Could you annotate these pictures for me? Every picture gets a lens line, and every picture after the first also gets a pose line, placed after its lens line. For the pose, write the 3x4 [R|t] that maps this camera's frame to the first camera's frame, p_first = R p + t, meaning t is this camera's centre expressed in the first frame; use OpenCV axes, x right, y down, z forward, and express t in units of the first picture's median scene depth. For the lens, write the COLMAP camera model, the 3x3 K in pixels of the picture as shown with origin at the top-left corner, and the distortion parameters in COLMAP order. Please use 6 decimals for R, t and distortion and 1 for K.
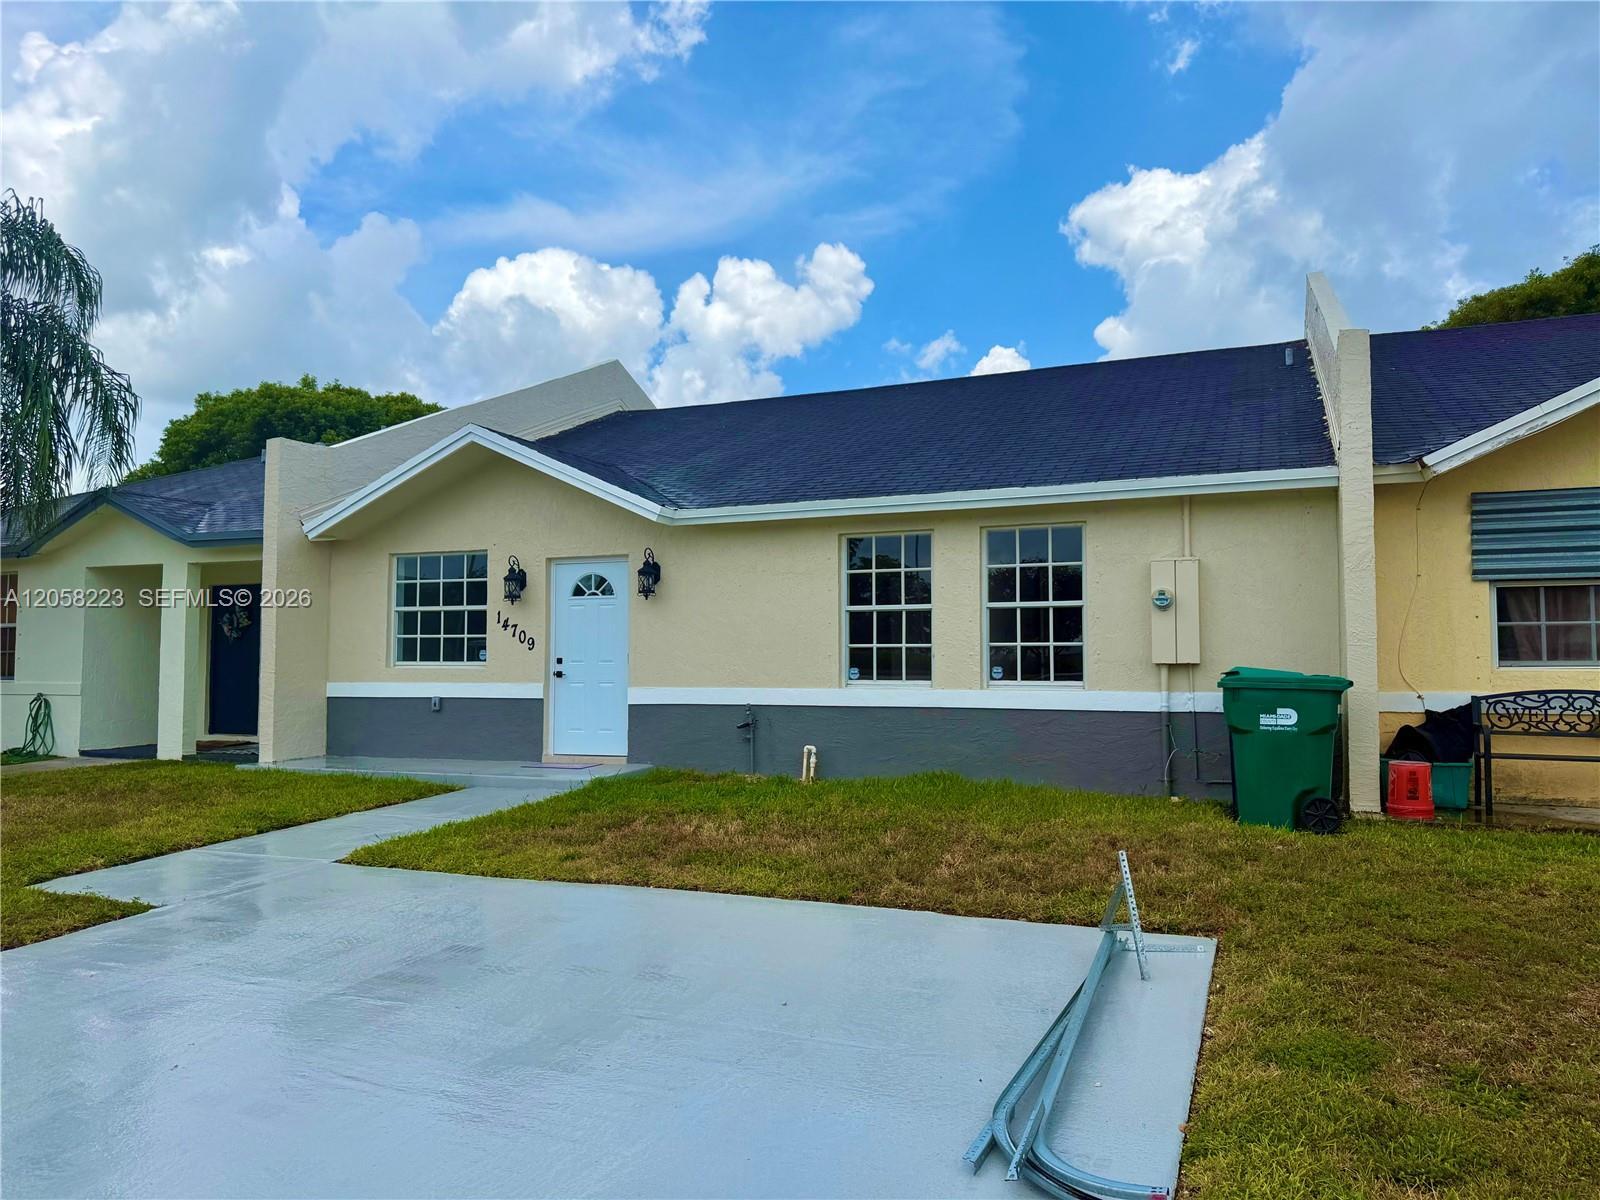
lens RADIAL K [[1151.3, 0, 800.0], [0, 1151.3, 600.0], [0, 0, 1]] dist [0.105817, -0.138247]
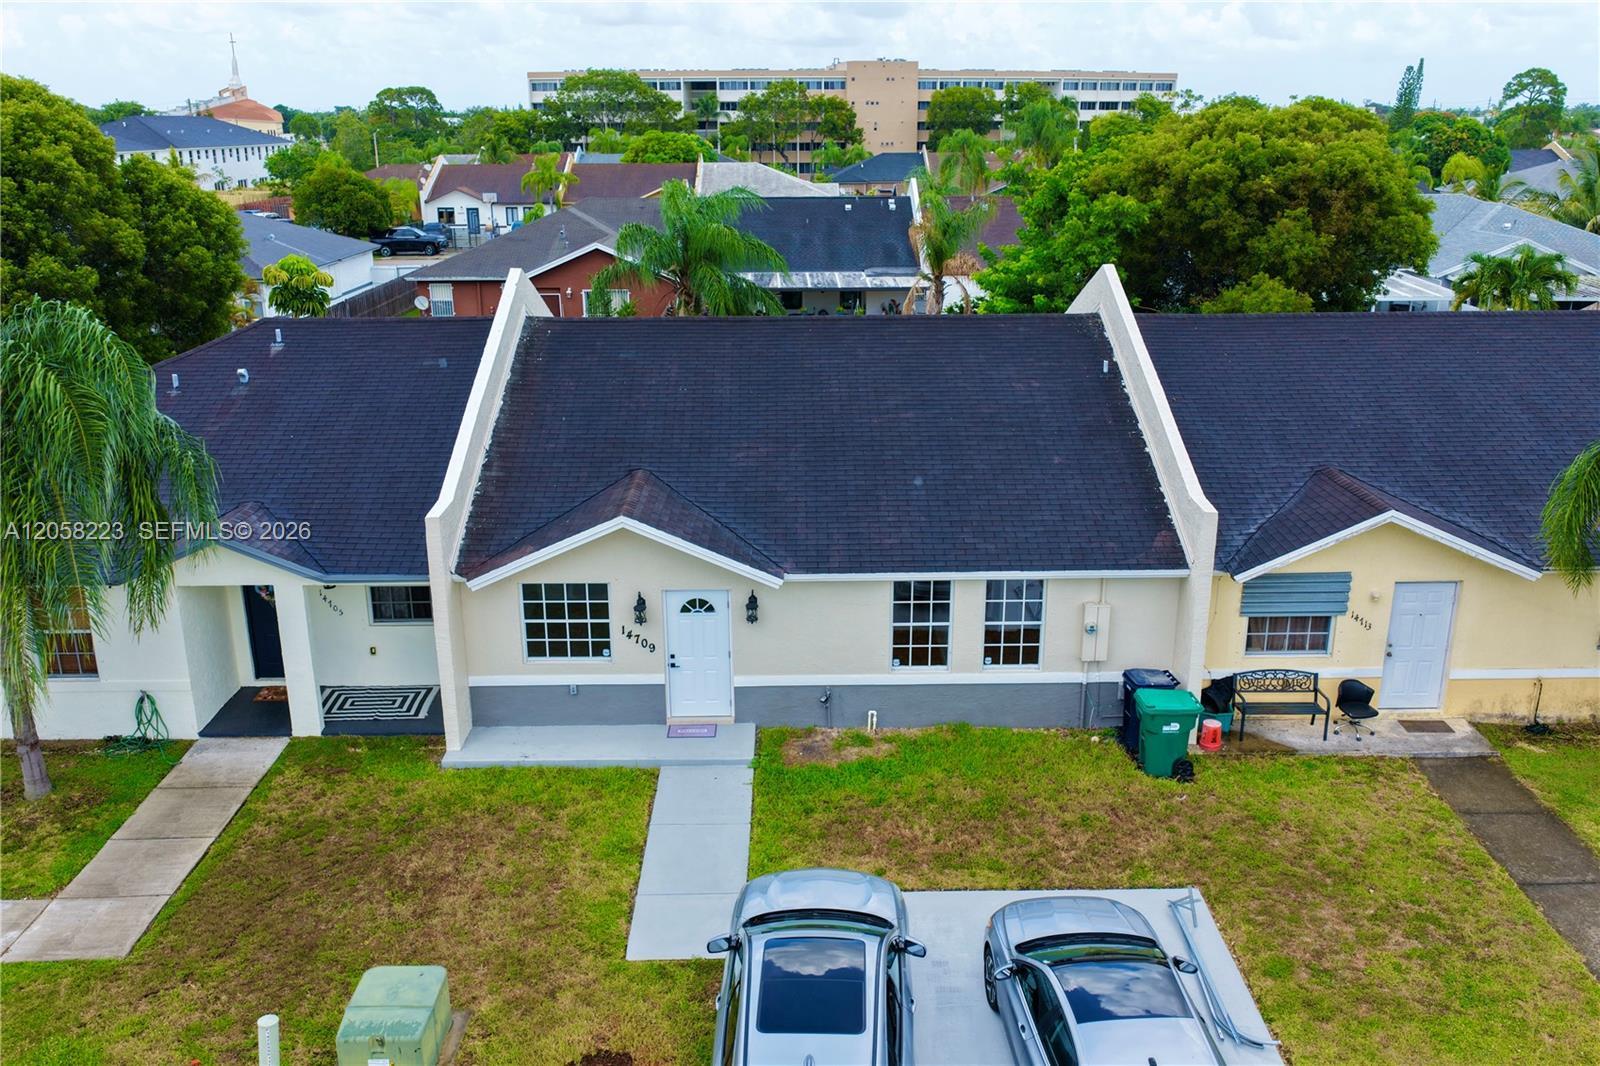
lens RADIAL K [[1347.8, 0, 825.4], [0, 1347.8, 532.0], [0, 0, 1]] dist [0.005026, 0.002195]
pose [[0.914485, -0.122571, 0.385607, -0.734626], [-0.022474, 0.936155, 0.350870, -0.751945], [-0.403994, -0.329531, 0.853345, -0.472414]]
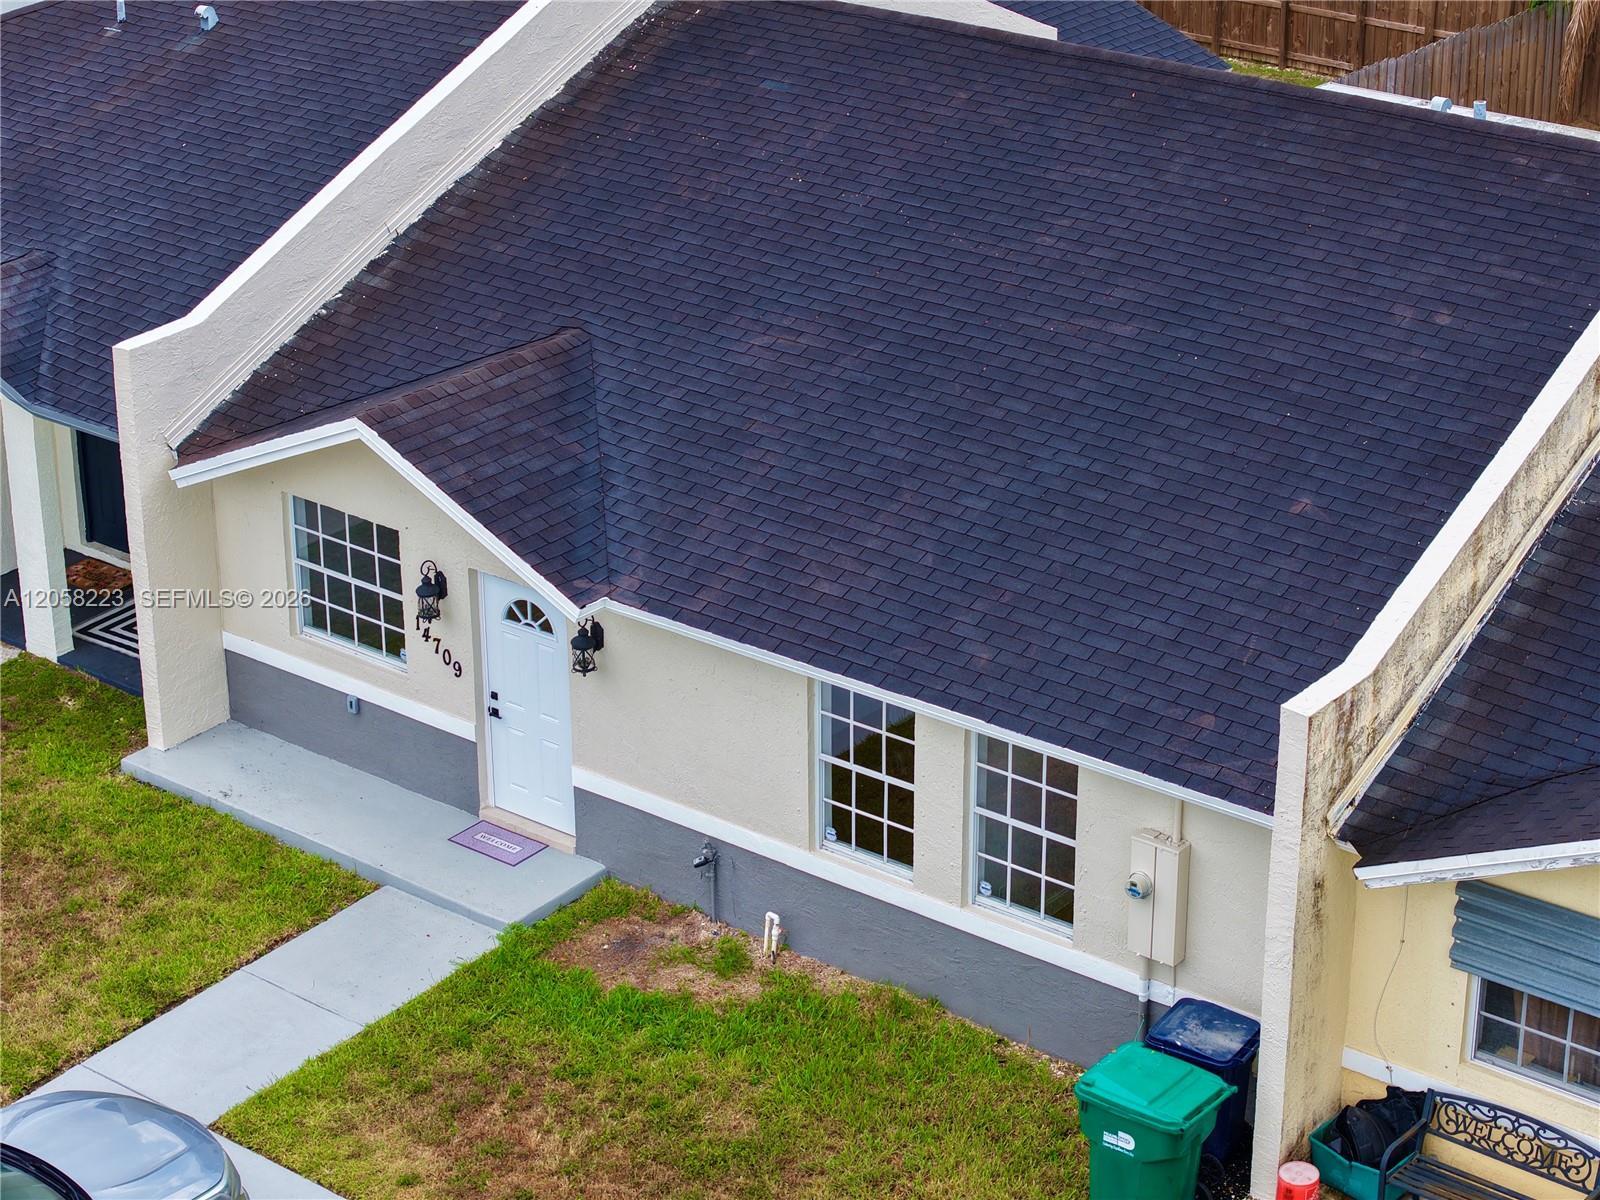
lens RADIAL K [[3360.2, 0, 800.0], [0, 3360.2, 600.0], [0, 0, 1]] dist [-0.178411, 0.170993]
pose [[0.960959, 0.106573, -0.255343, 0.581969], [0.021689, 0.890993, 0.453498, -1.087423], [0.275840, -0.441331, 0.853897, -0.832152]]
